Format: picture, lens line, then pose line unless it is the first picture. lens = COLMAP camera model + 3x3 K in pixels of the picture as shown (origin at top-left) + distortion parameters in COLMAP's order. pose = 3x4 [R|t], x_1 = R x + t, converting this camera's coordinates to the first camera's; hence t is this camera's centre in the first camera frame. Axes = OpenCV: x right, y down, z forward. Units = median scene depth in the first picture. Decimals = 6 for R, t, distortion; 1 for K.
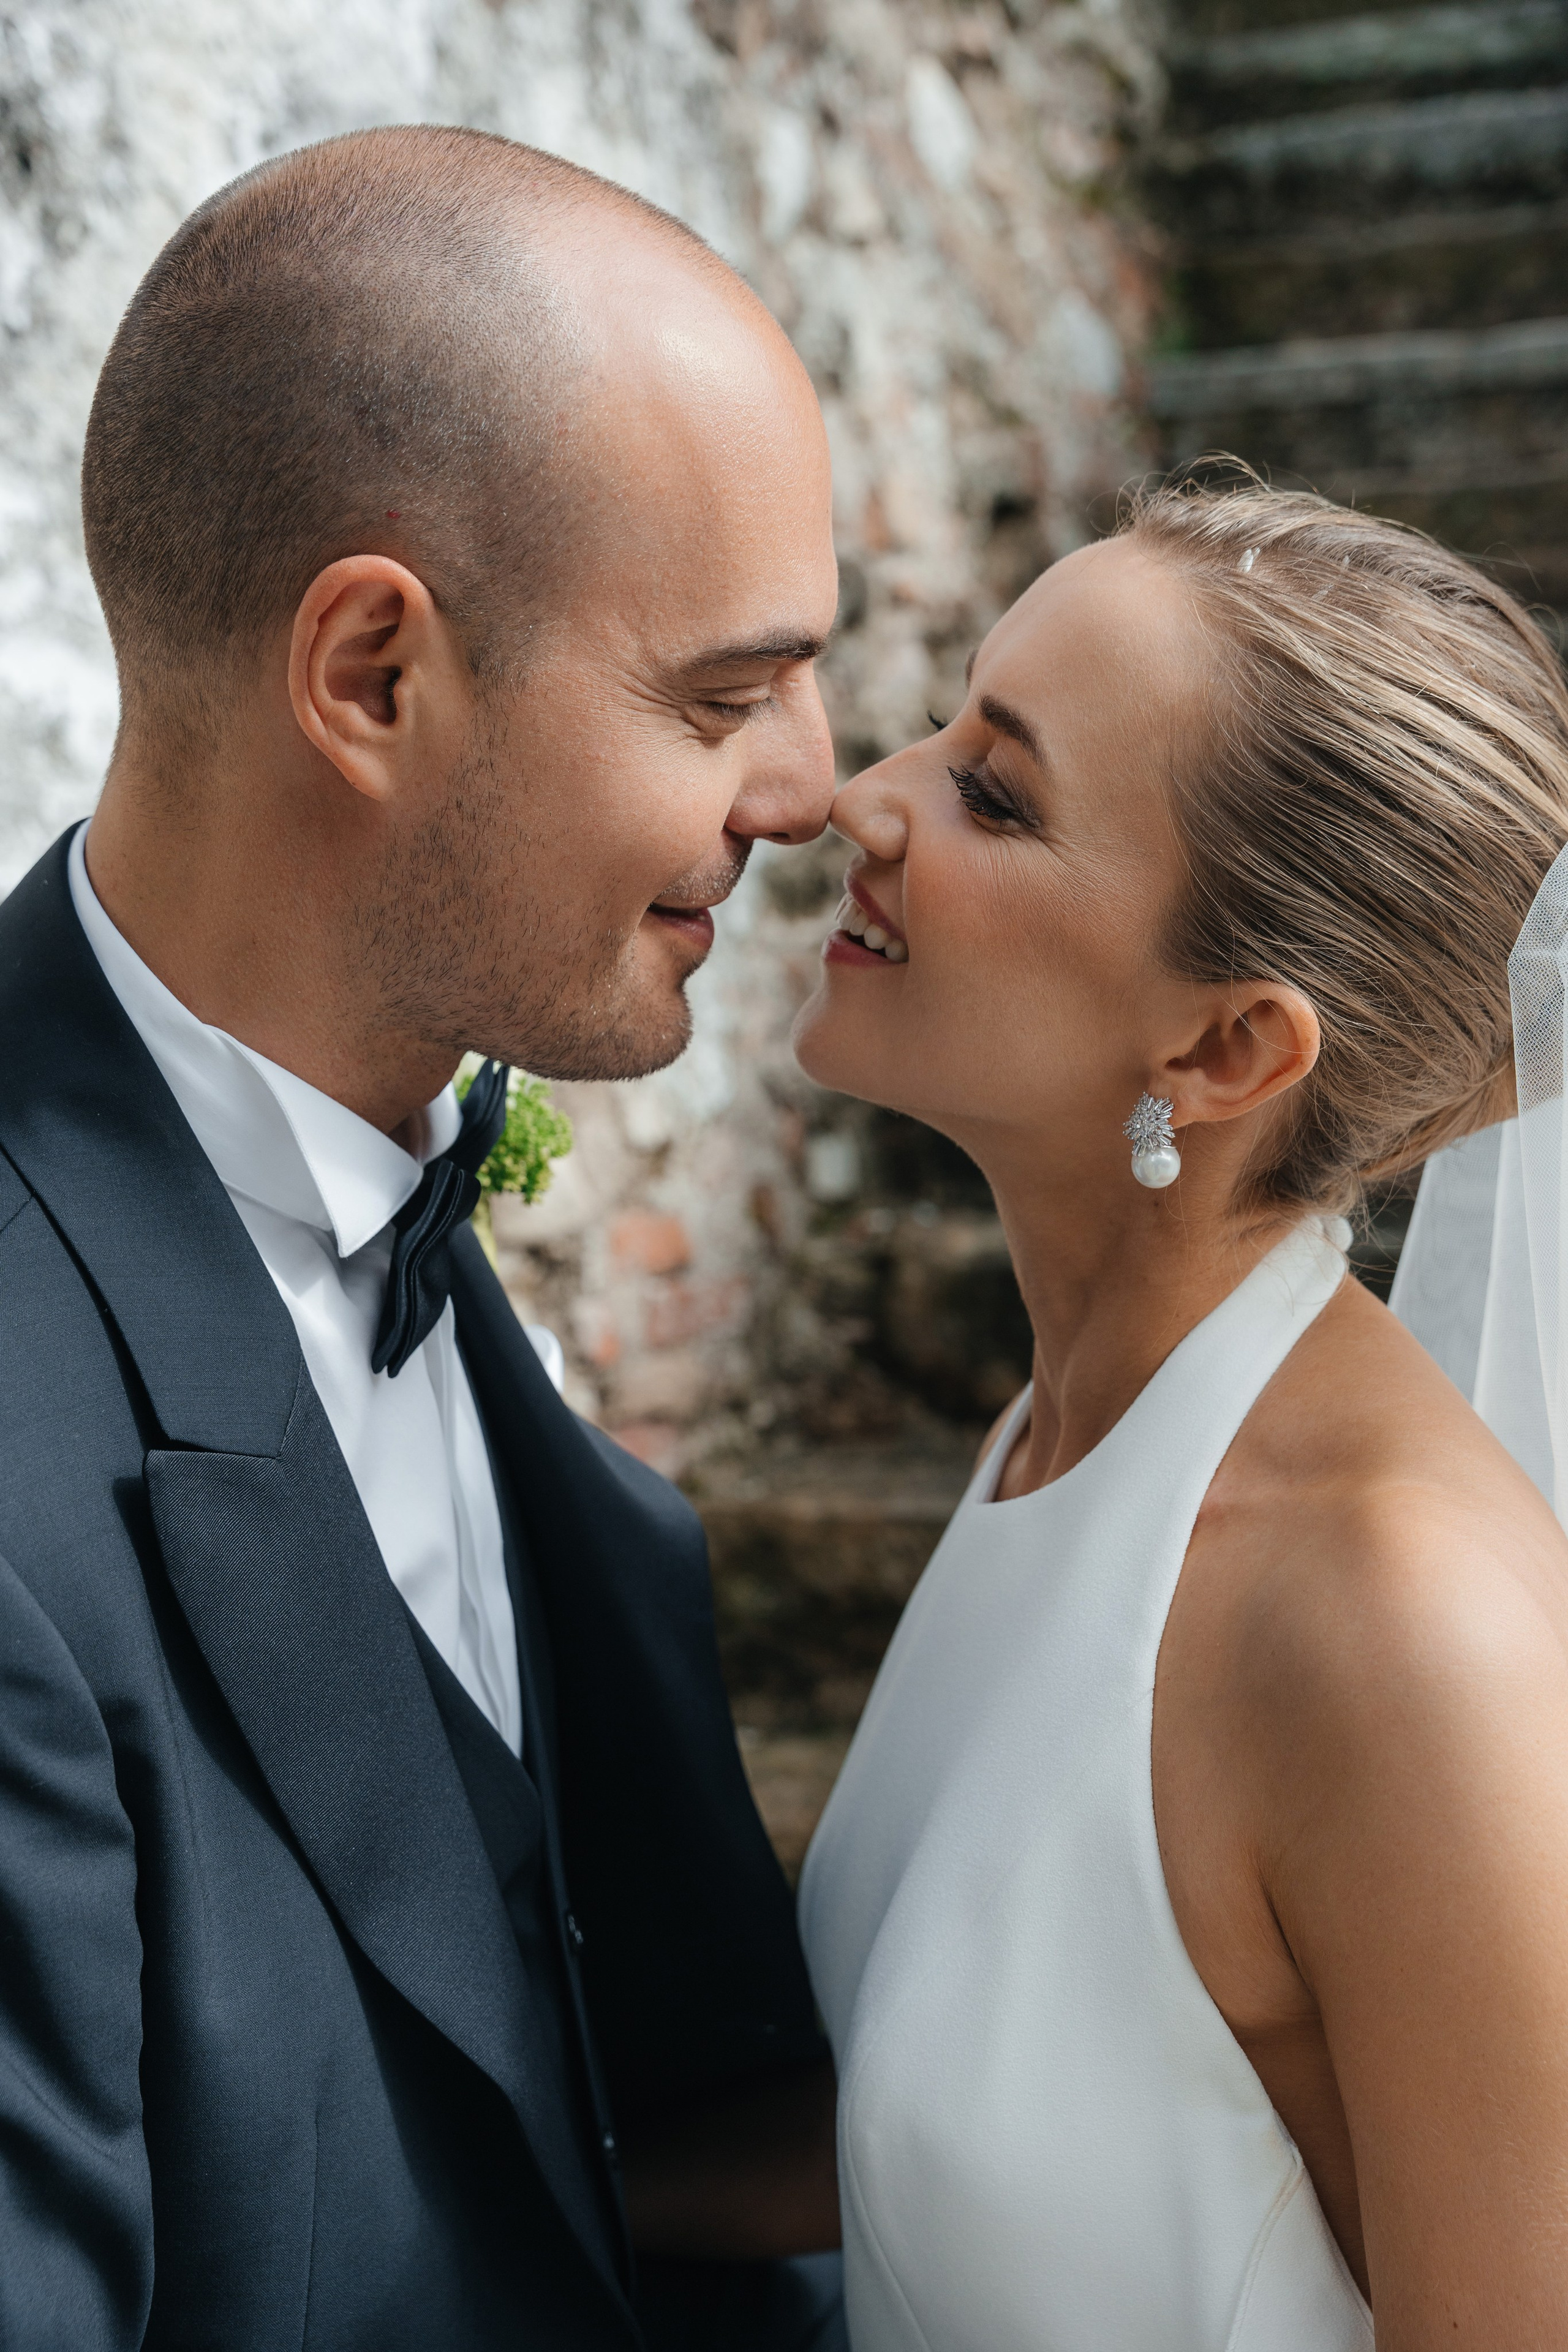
lens RADIAL K [[3053.7, 0, 787.7], [0, 3053.7, 1179.6], [0, 0, 1]] dist [-0.005567, 0.000000]
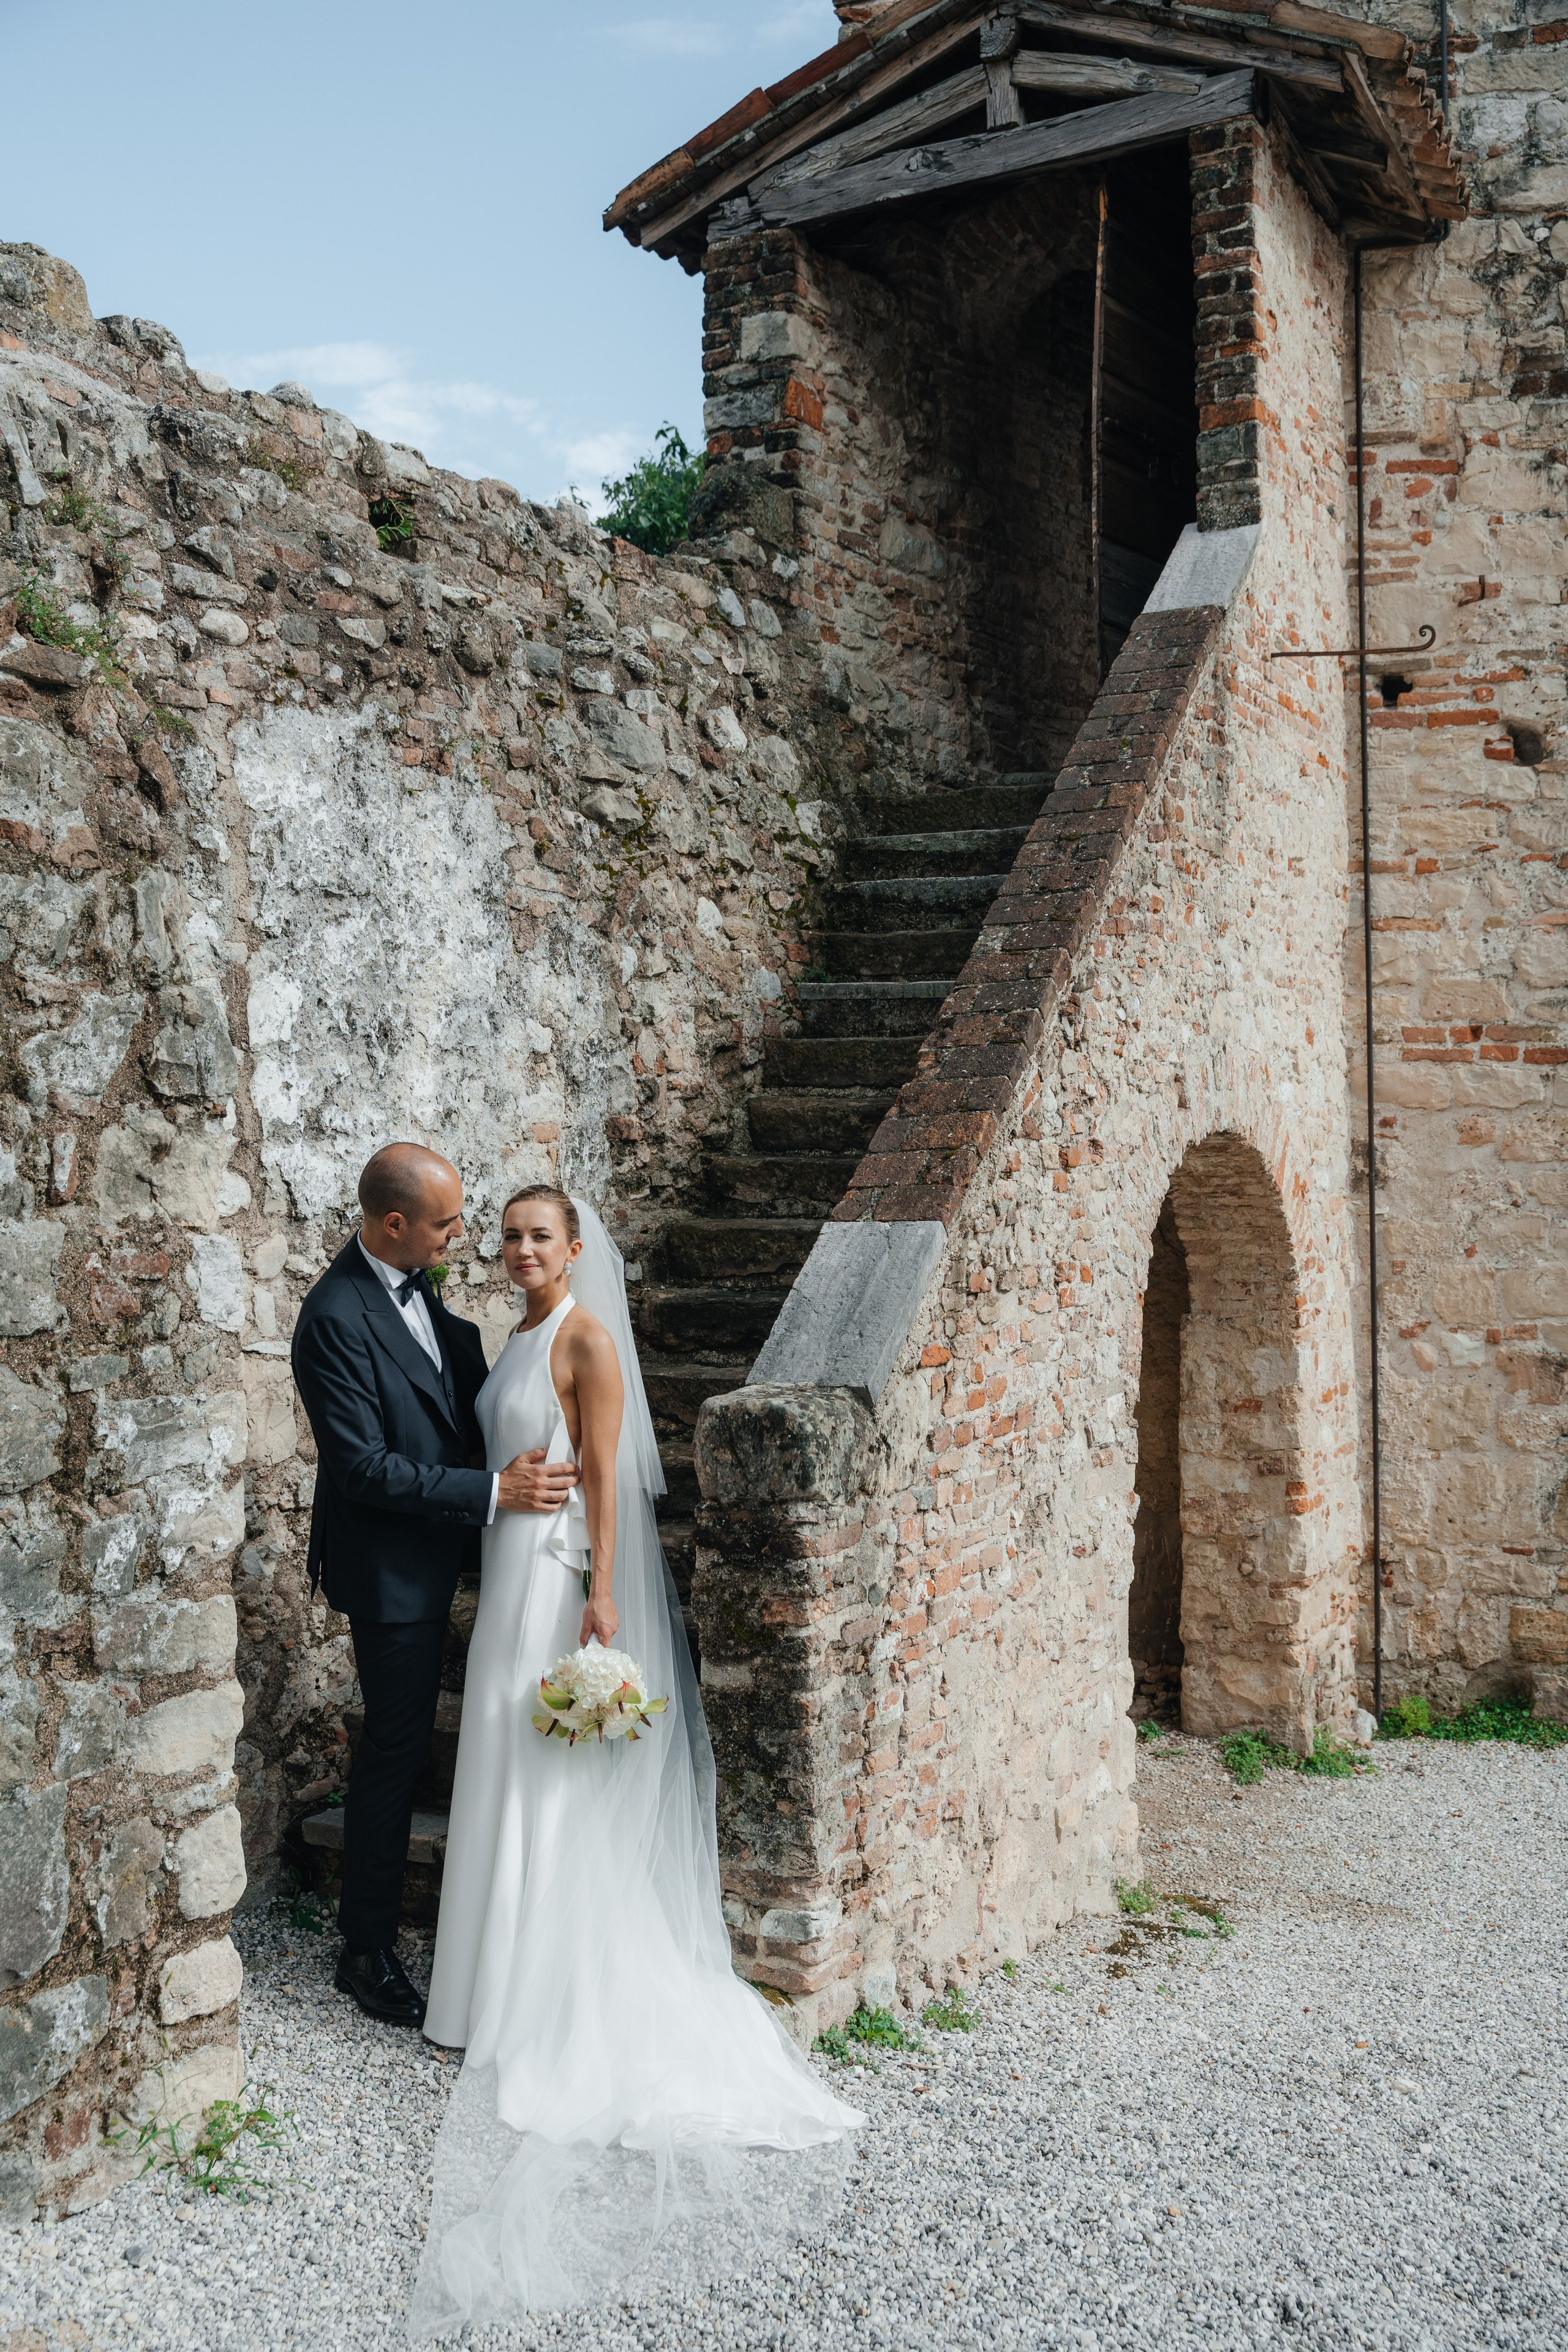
lens RADIAL K [[2351.7, 0, 779.7], [0, 2351.7, 1174.3], [0, 0, 1]] dist [0.091501, 0.000000]
pose [[0.993421, 0.028912, -0.110812, 0.419386], [-0.032200, 0.999089, -0.028005, -0.037809], [0.109901, 0.031389, 0.993447, -1.387616]]
